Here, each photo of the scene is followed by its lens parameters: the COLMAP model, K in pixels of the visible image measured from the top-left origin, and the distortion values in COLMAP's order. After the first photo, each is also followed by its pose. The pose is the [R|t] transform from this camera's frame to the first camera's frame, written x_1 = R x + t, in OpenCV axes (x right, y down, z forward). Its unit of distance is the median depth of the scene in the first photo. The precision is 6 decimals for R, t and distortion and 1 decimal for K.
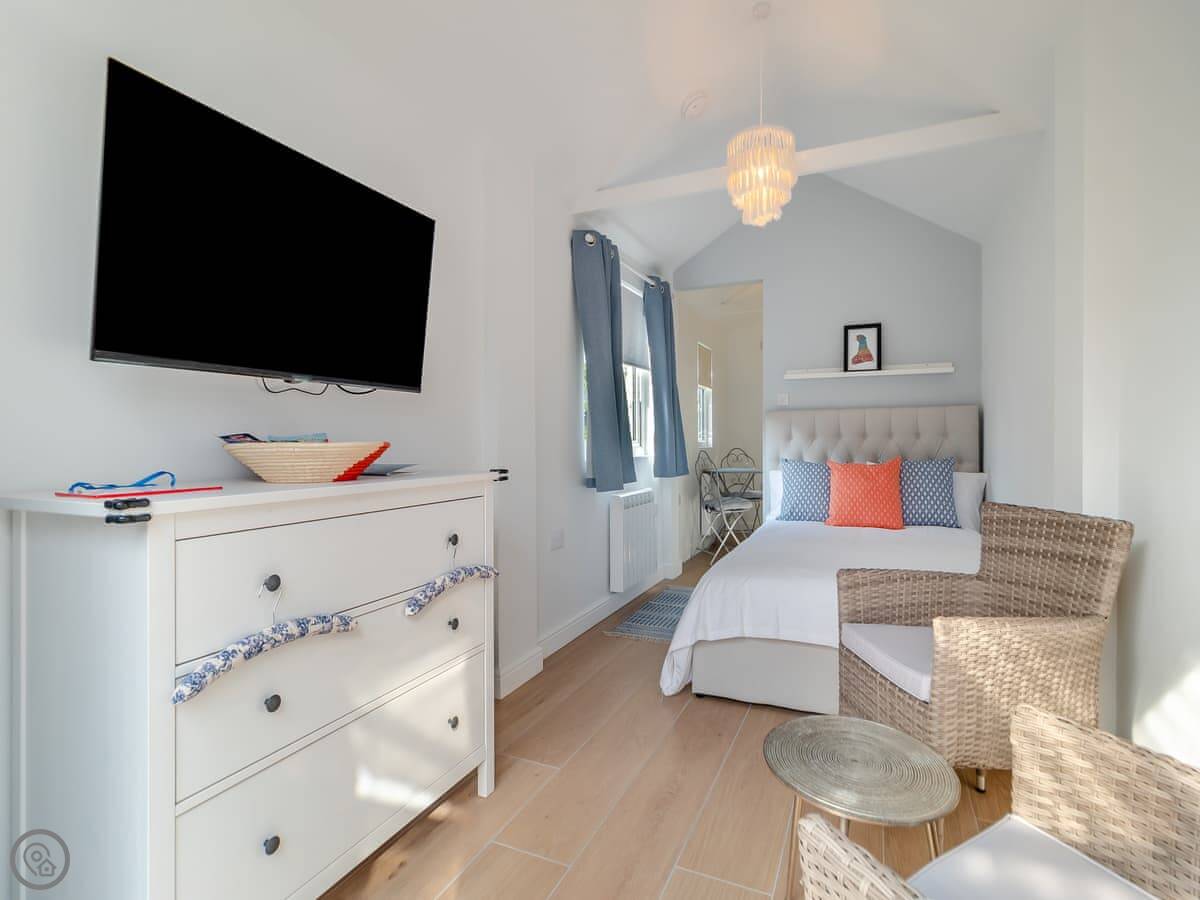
lens RADIAL K [[574.8, 0, 610.7], [0, 574.8, 442.6], [0, 0, 1]] dist [-0.005659, 0.002927]
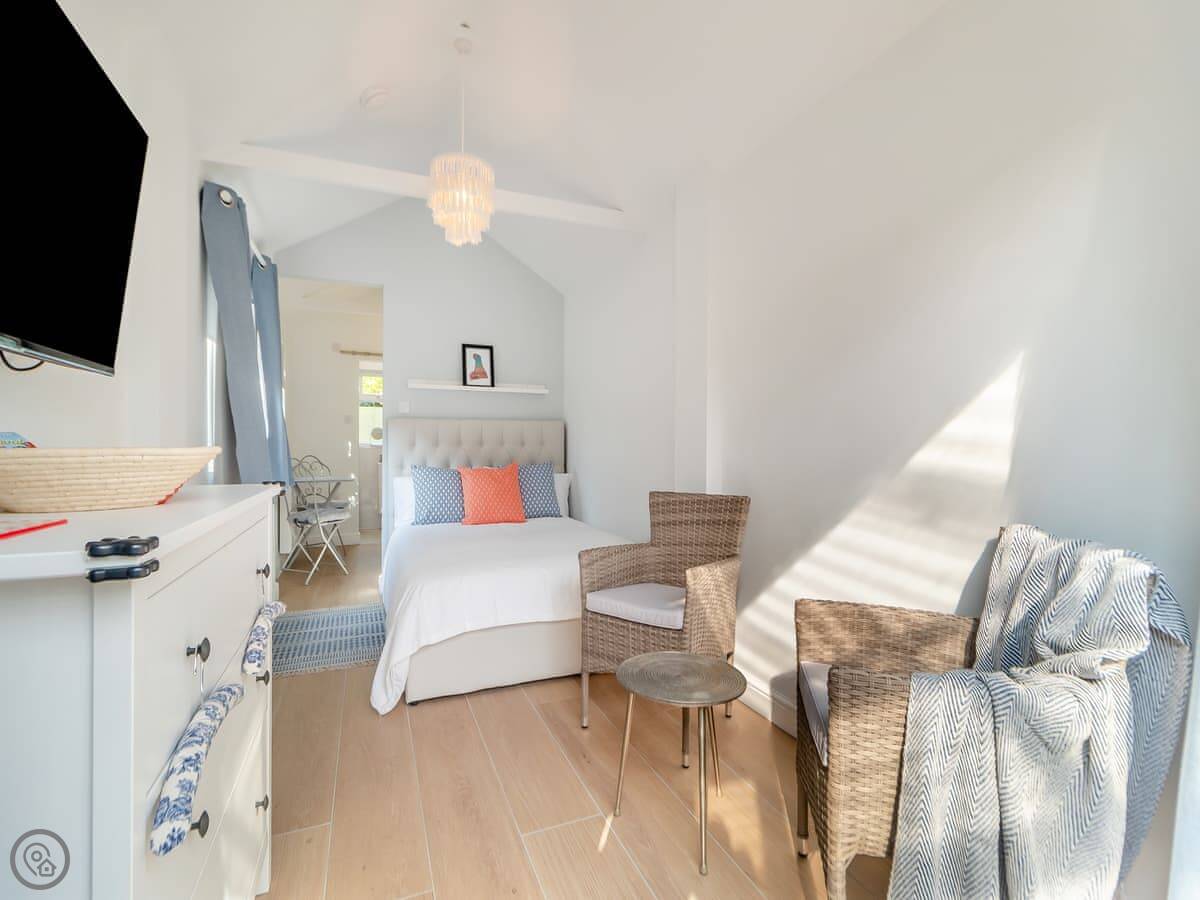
lens RADIAL K [[574.8, 0, 601.7], [0, 574.8, 448.8], [0, 0, 1]] dist [-0.005659, 0.002927]
pose [[0.688058, 0.003708, 0.725646, -0.312966], [-0.002569, 0.999993, -0.002675, 0.001130], [-0.725651, -0.000024, 0.688063, 0.072050]]
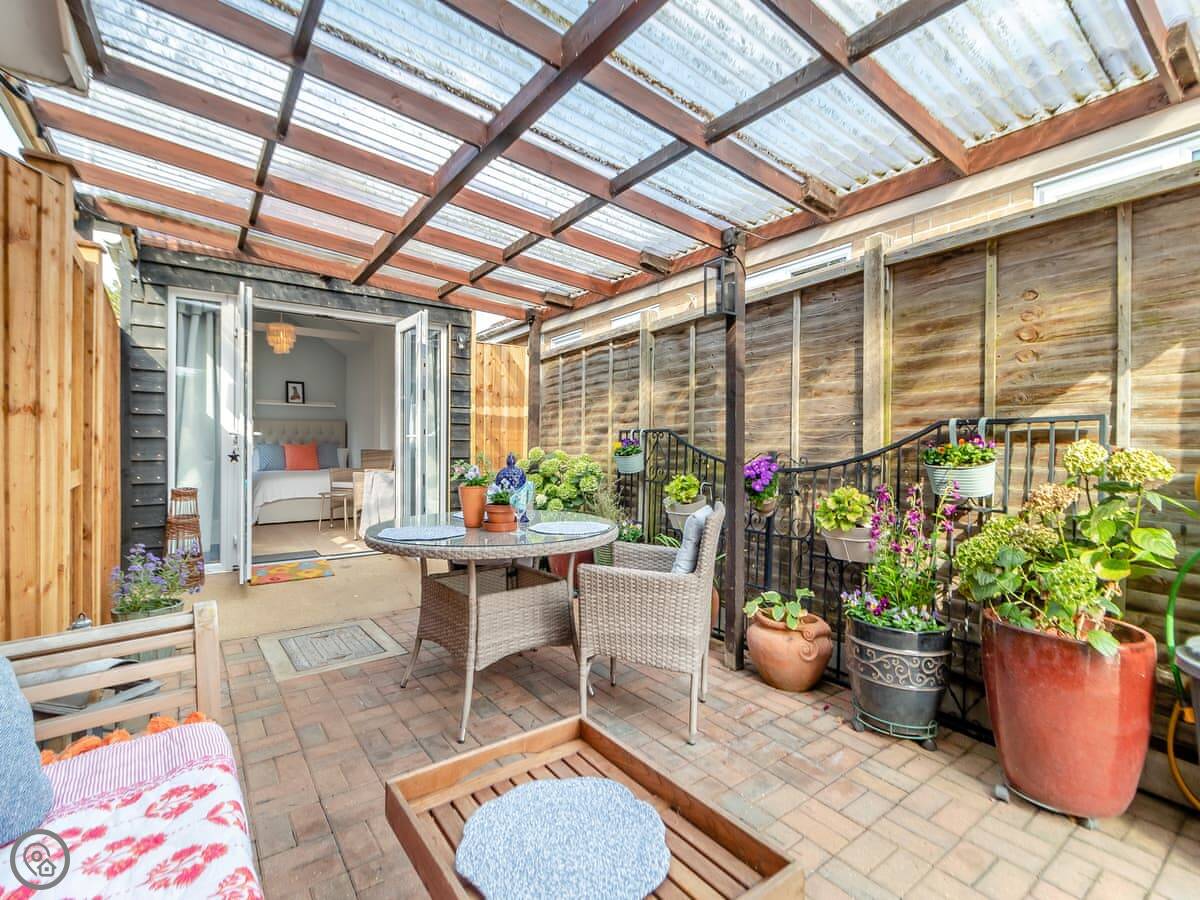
lens RADIAL K [[564.7, 0, 576.4], [0, 564.7, 448.1], [0, 0, 1]] dist [-0.004861, 0.000218]
pose [[0.525132, 0.003552, 0.851013, -1.215237], [-0.011303, 0.999932, 0.002801, 0.041995], [-0.850946, -0.011090, 0.525137, -1.529678]]
